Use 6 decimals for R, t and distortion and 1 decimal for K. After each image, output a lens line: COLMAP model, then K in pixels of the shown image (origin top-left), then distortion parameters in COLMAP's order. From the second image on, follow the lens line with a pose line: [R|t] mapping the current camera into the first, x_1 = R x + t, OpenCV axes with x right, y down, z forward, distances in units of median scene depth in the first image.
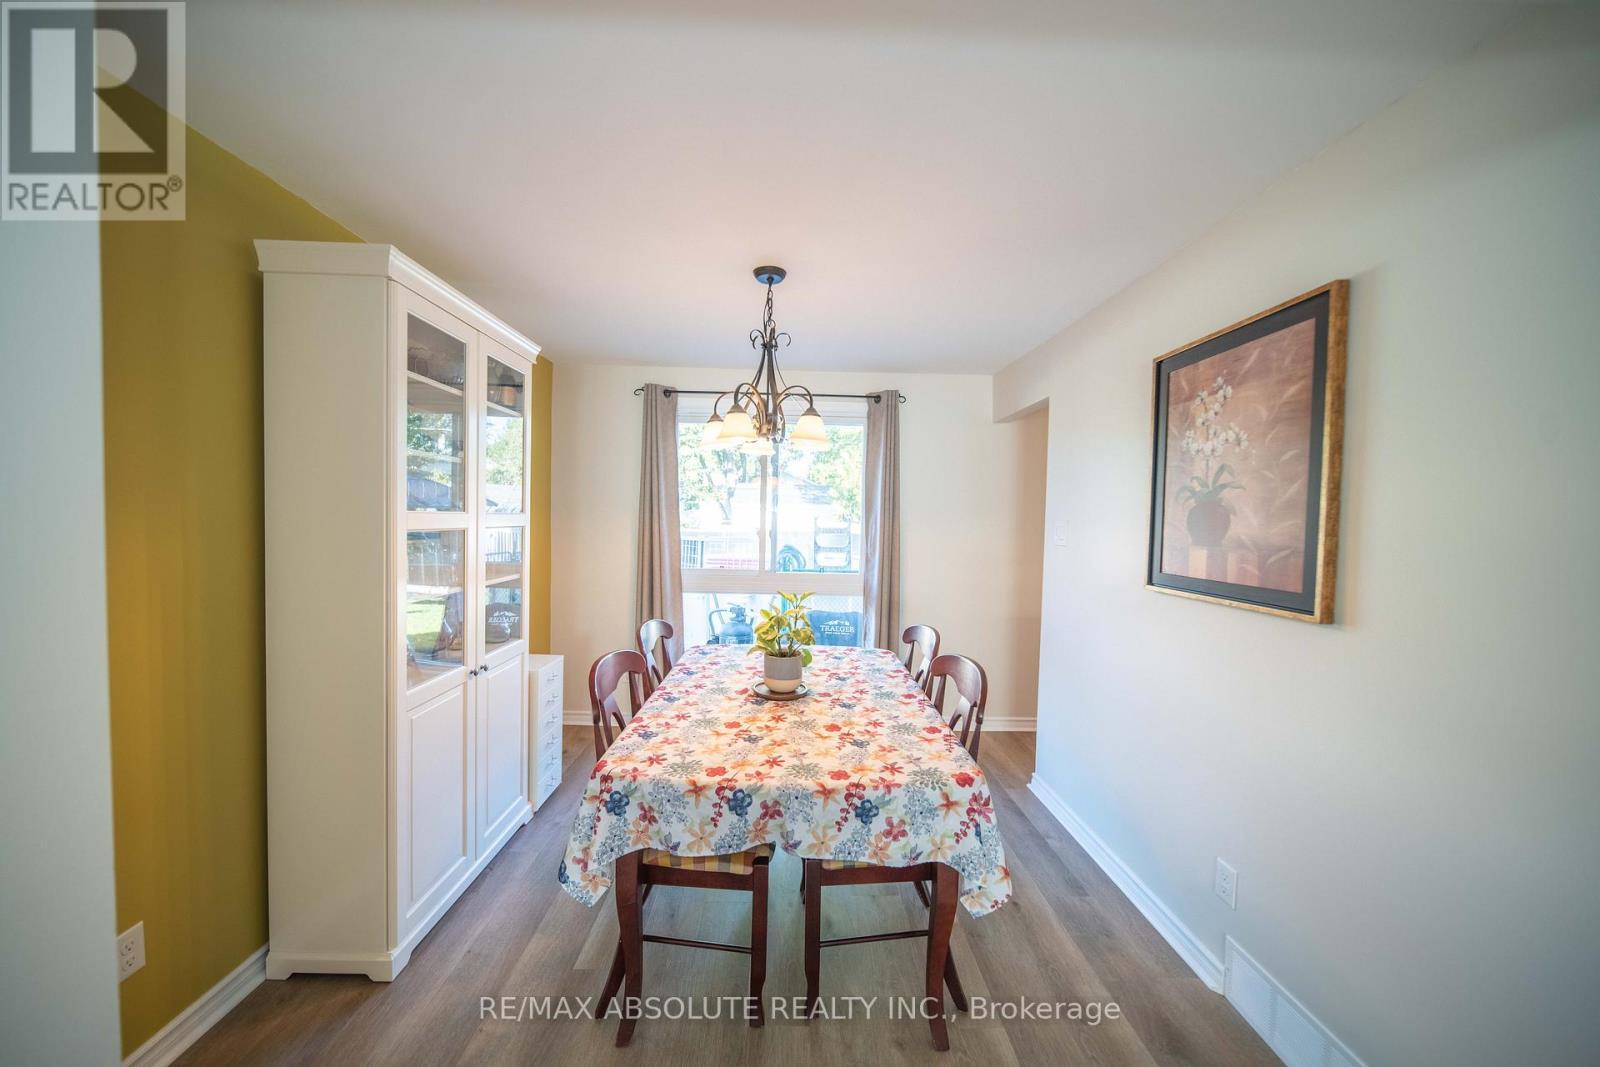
lens RADIAL K [[558.5, 0, 795.6], [0, 558.5, 539.0], [0, 0, 1]] dist [-0.004250, -0.000644]
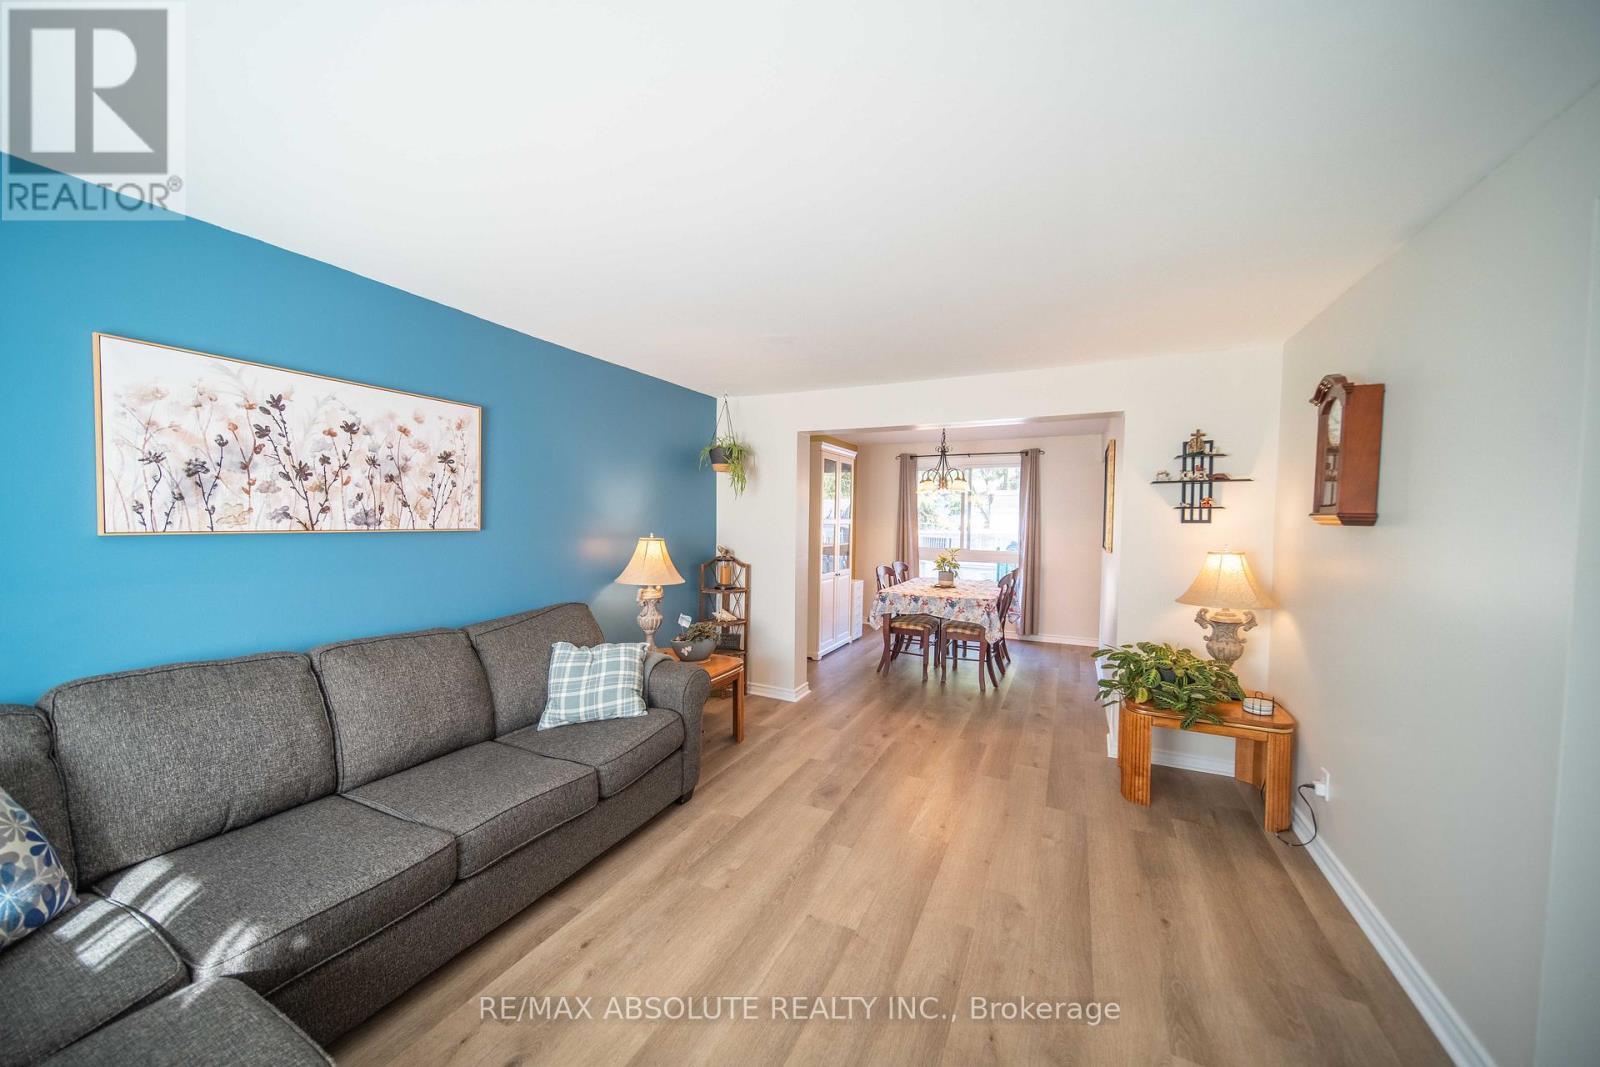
lens RADIAL K [[558.5, 0, 798.4], [0, 558.5, 537.5], [0, 0, 1]] dist [-0.004250, -0.000644]
pose [[0.887448, 0.002296, -0.460903, 0.480084], [-0.007557, 0.999926, -0.009568, 0.063618], [0.460847, 0.011974, 0.887399, -1.381286]]
